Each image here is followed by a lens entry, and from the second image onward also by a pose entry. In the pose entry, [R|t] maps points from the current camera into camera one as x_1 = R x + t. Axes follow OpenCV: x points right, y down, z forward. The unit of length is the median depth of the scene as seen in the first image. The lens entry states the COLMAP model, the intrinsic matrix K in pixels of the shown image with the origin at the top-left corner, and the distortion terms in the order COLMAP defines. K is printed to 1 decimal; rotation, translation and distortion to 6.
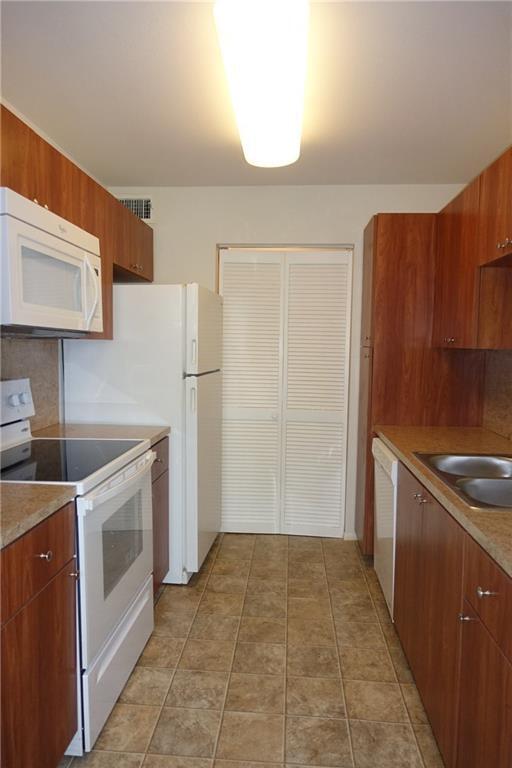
lens RADIAL K [[526.0, 0, 252.9], [0, 526.0, 385.7], [0, 0, 1]] dist [0.001518, -0.005286]
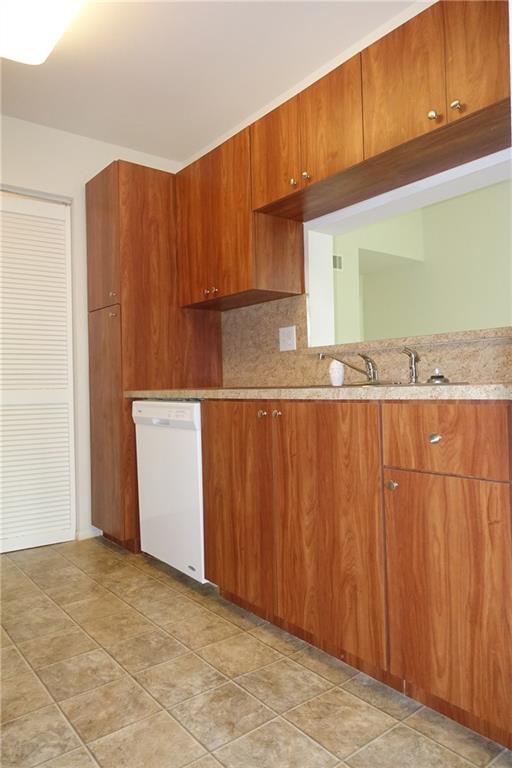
lens RADIAL K [[526.0, 0, 257.3], [0, 526.0, 382.5], [0, 0, 1]] dist [0.001518, -0.005286]
pose [[0.734431, -0.025139, 0.678218, -0.283869], [0.083827, 0.995022, -0.053893, 0.170566], [-0.673487, 0.096434, 0.732882, 0.252554]]
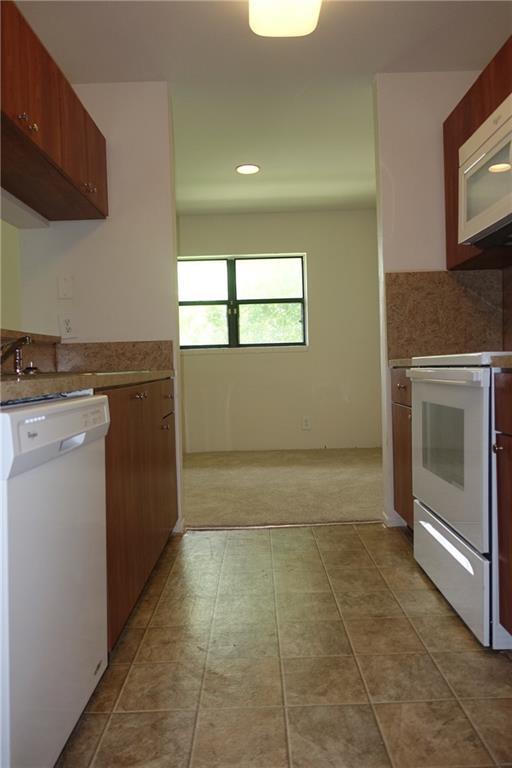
lens RADIAL K [[526.0, 0, 253.4], [0, 526.0, 383.9], [0, 0, 1]] dist [0.001518, -0.005286]
pose [[-0.997281, 0.018399, -0.071359, 0.142447], [0.010345, 0.993696, 0.111631, 0.065765], [0.072963, 0.110589, -0.991184, 1.654235]]
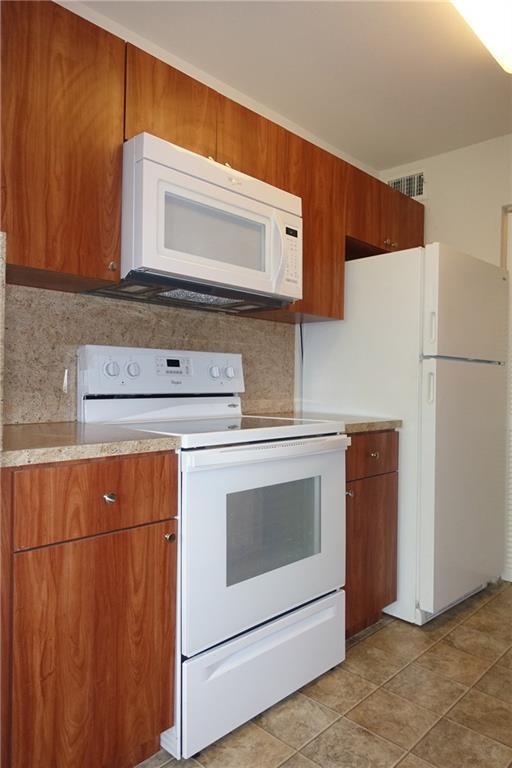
lens RADIAL K [[526.0, 0, 256.4], [0, 526.0, 384.4], [0, 0, 1]] dist [0.001518, -0.005286]
pose [[0.772185, 0.002417, -0.635393, 0.226504], [-0.055374, 0.996444, -0.063505, 0.104507], [0.632980, 0.084222, 0.769573, 0.269658]]
